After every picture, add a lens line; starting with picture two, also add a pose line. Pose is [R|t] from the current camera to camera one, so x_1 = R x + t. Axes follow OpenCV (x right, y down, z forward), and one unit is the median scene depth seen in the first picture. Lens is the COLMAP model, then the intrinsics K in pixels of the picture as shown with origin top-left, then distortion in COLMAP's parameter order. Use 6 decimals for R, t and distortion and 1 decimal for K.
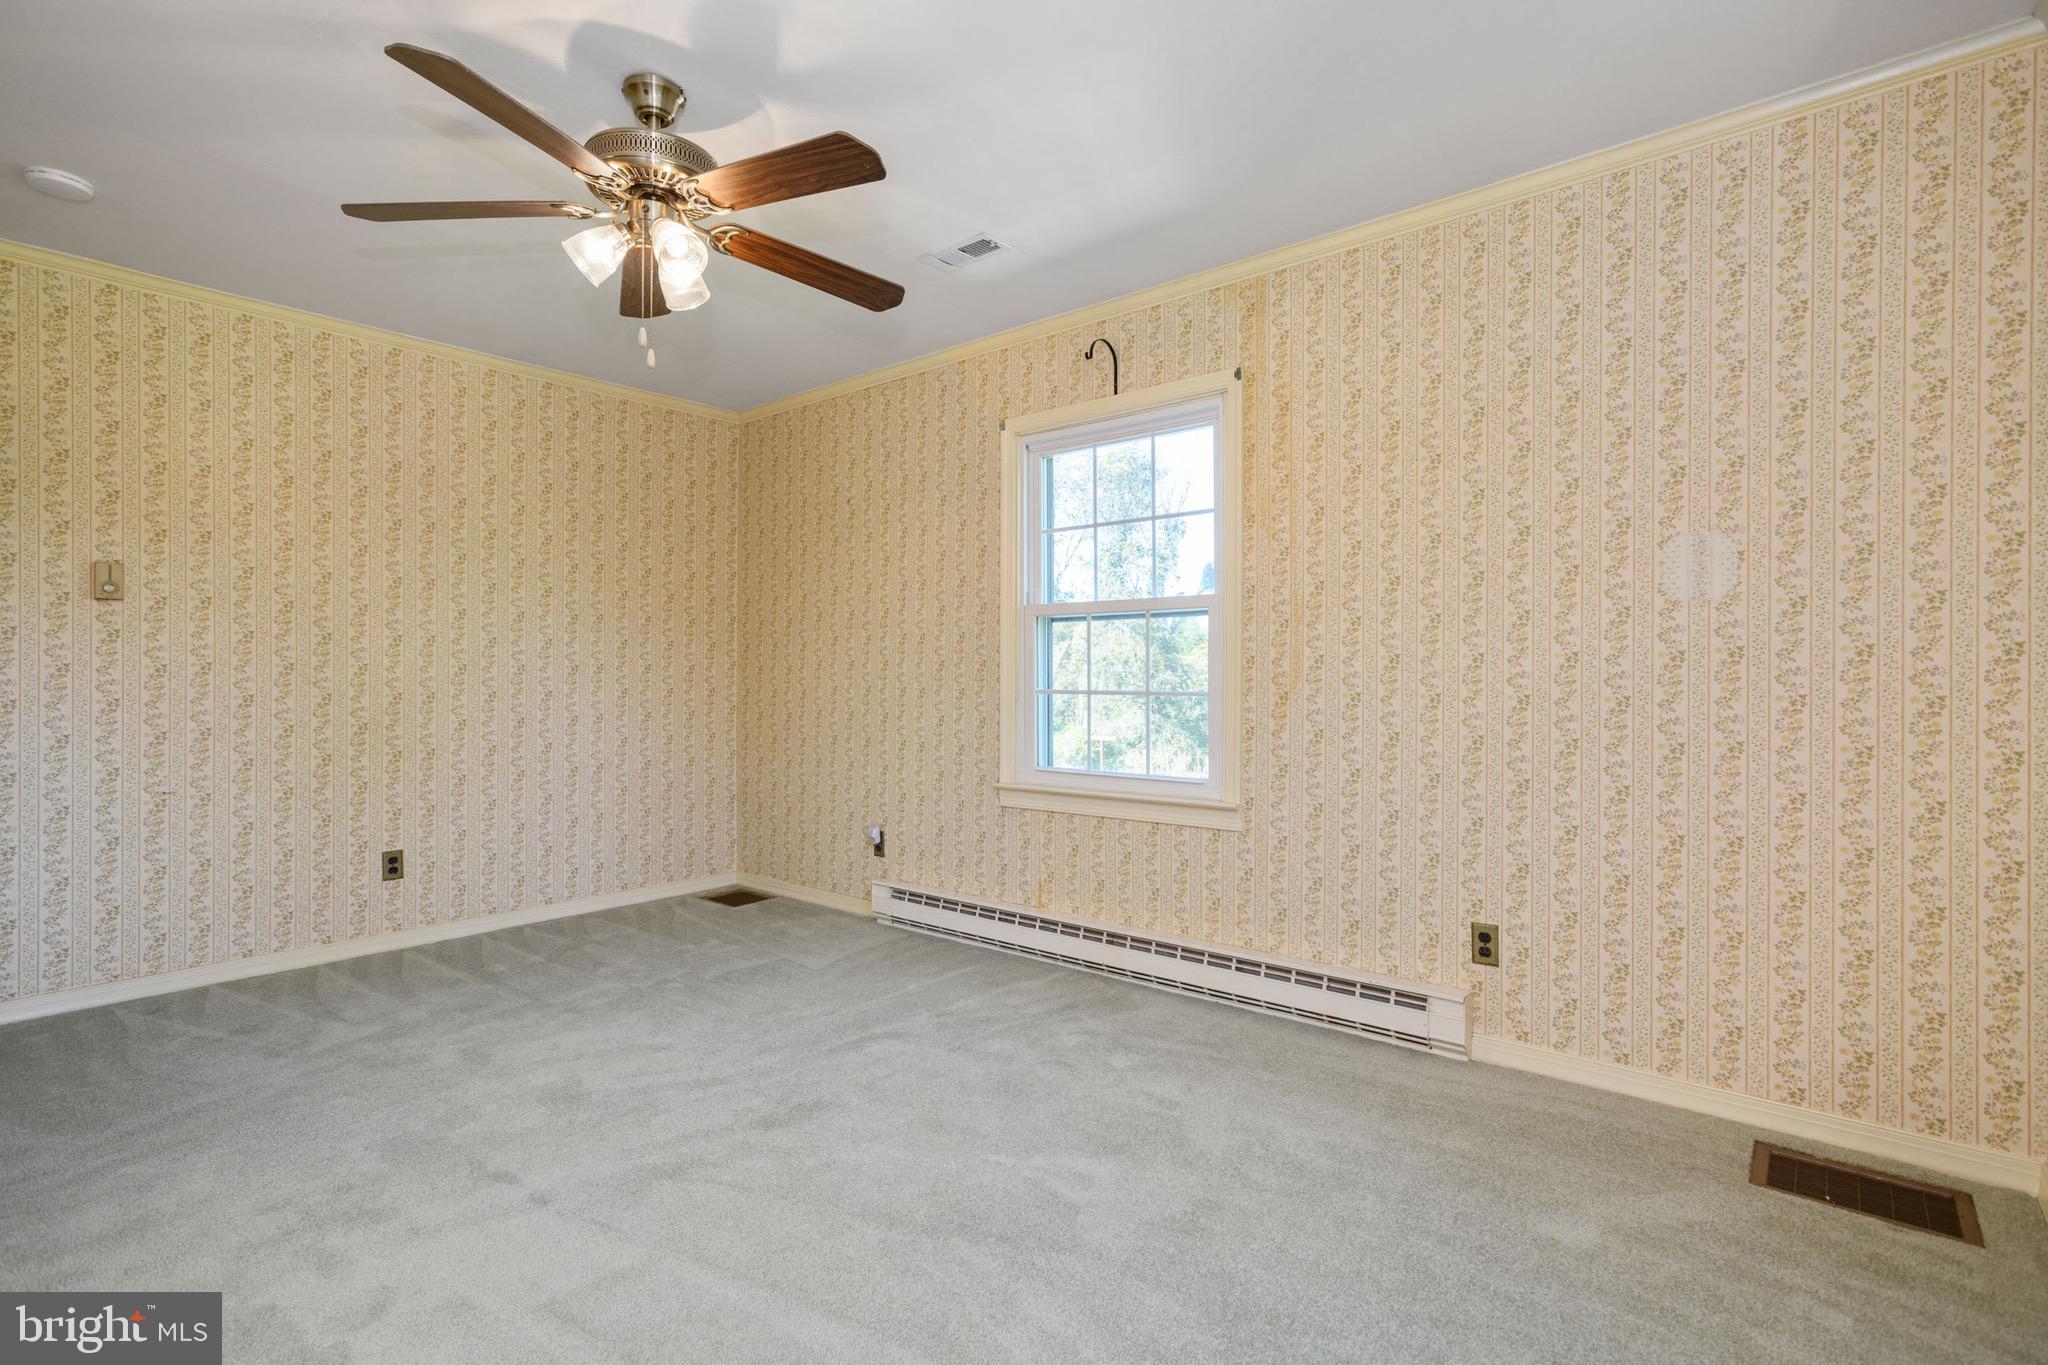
lens RADIAL K [[982.2, 0, 1030.6], [0, 982.2, 681.2], [0, 0, 1]] dist [-0.006549, 0.005170]
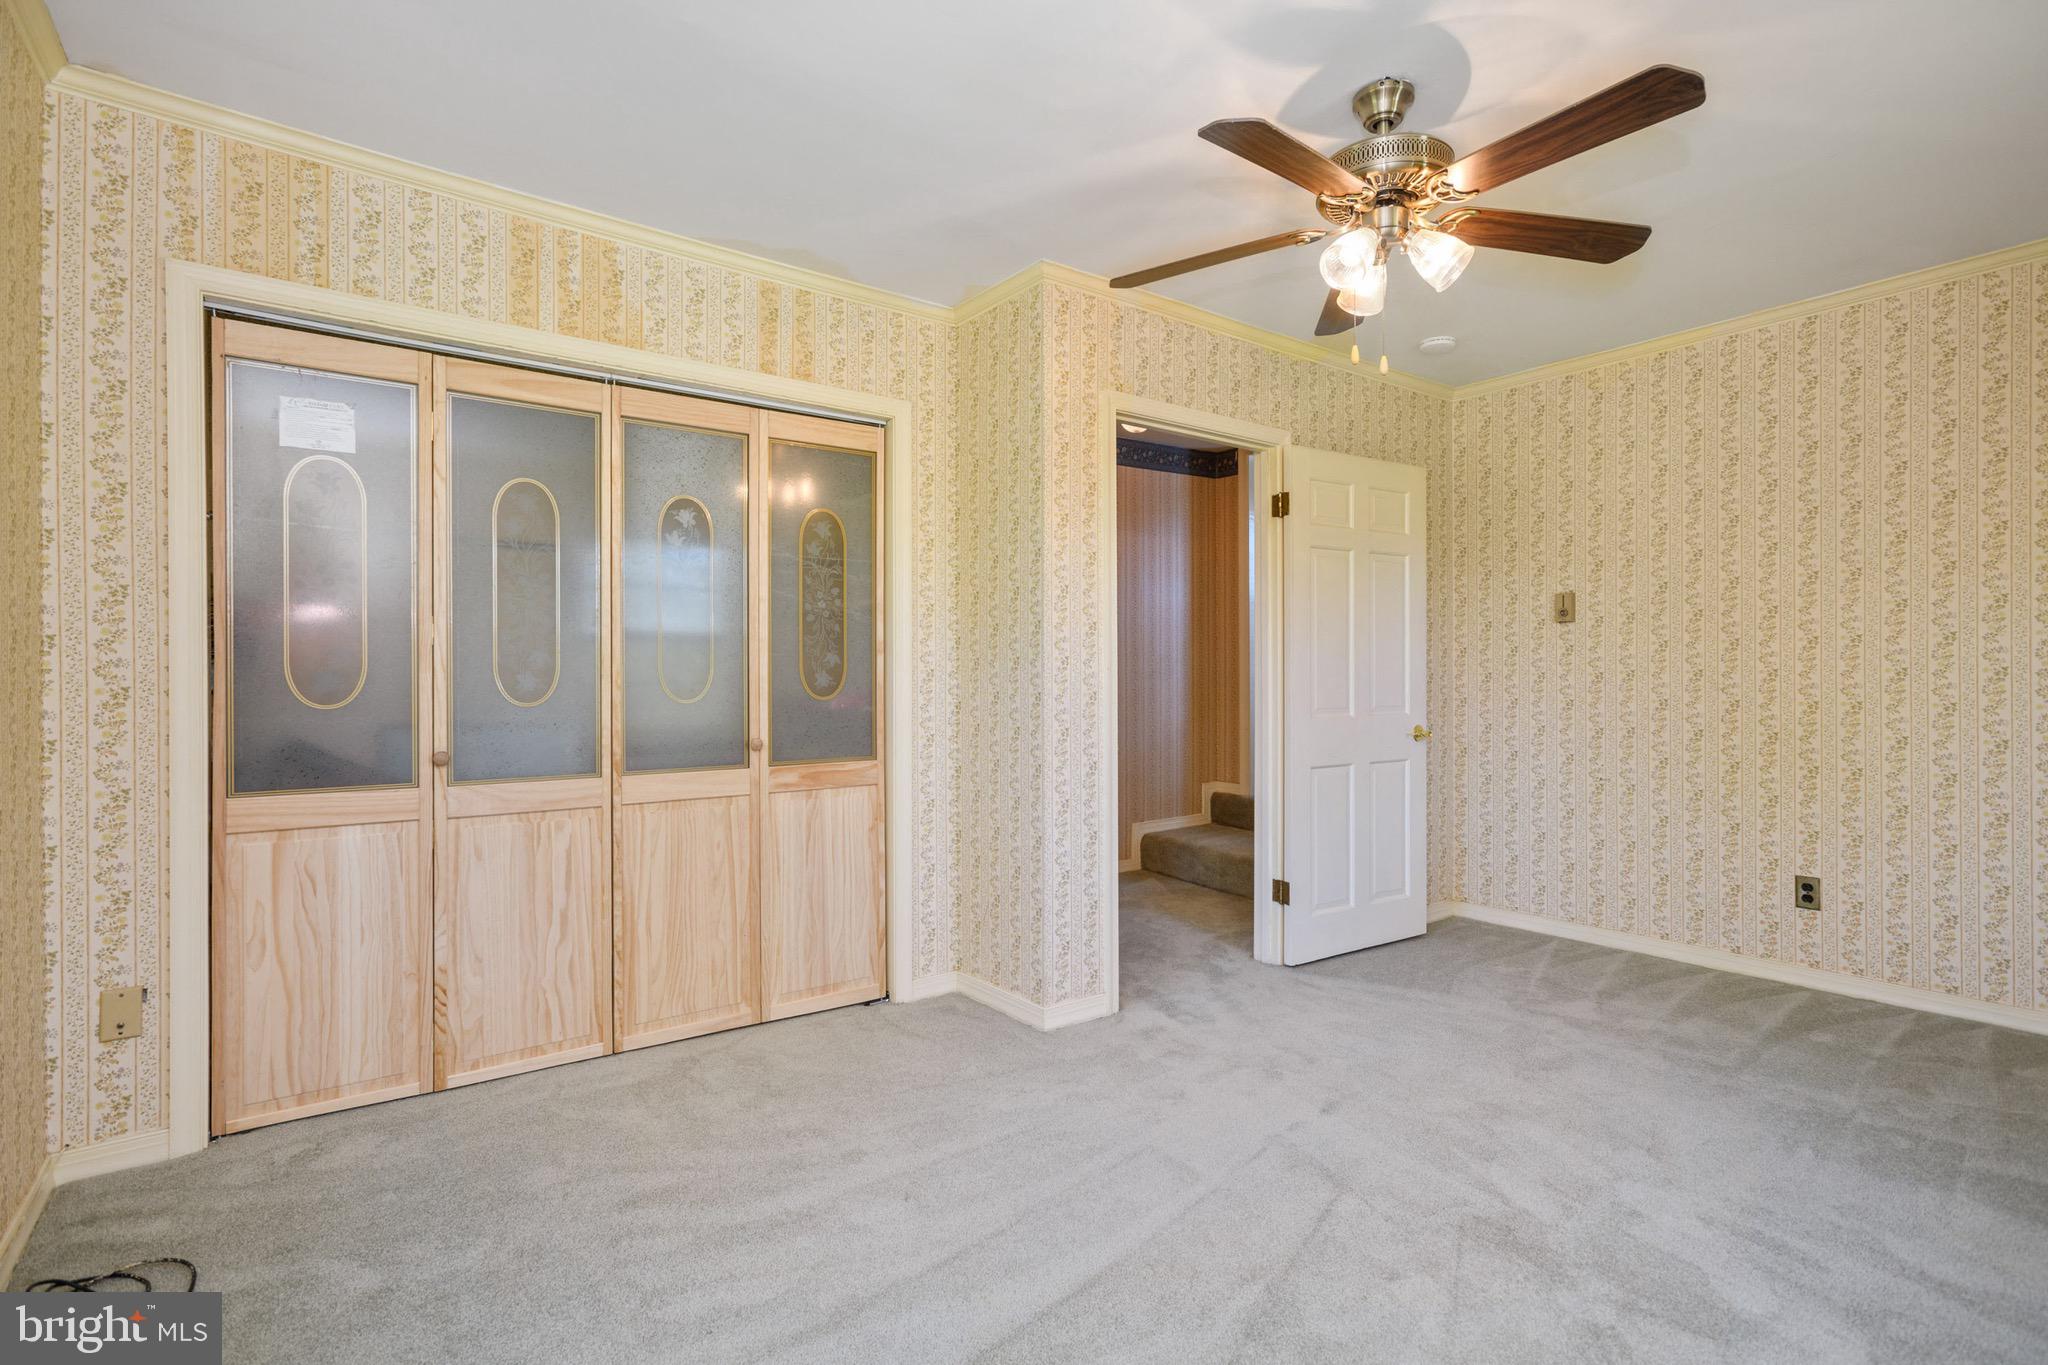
lens RADIAL K [[982.2, 0, 1030.6], [0, 982.2, 681.2], [0, 0, 1]] dist [-0.006549, 0.005170]
pose [[-0.236532, 0.002694, -0.971620, 0.433217], [-0.005128, 0.999979, 0.004021, -0.006865], [0.971610, 0.005933, -0.236513, 0.575558]]
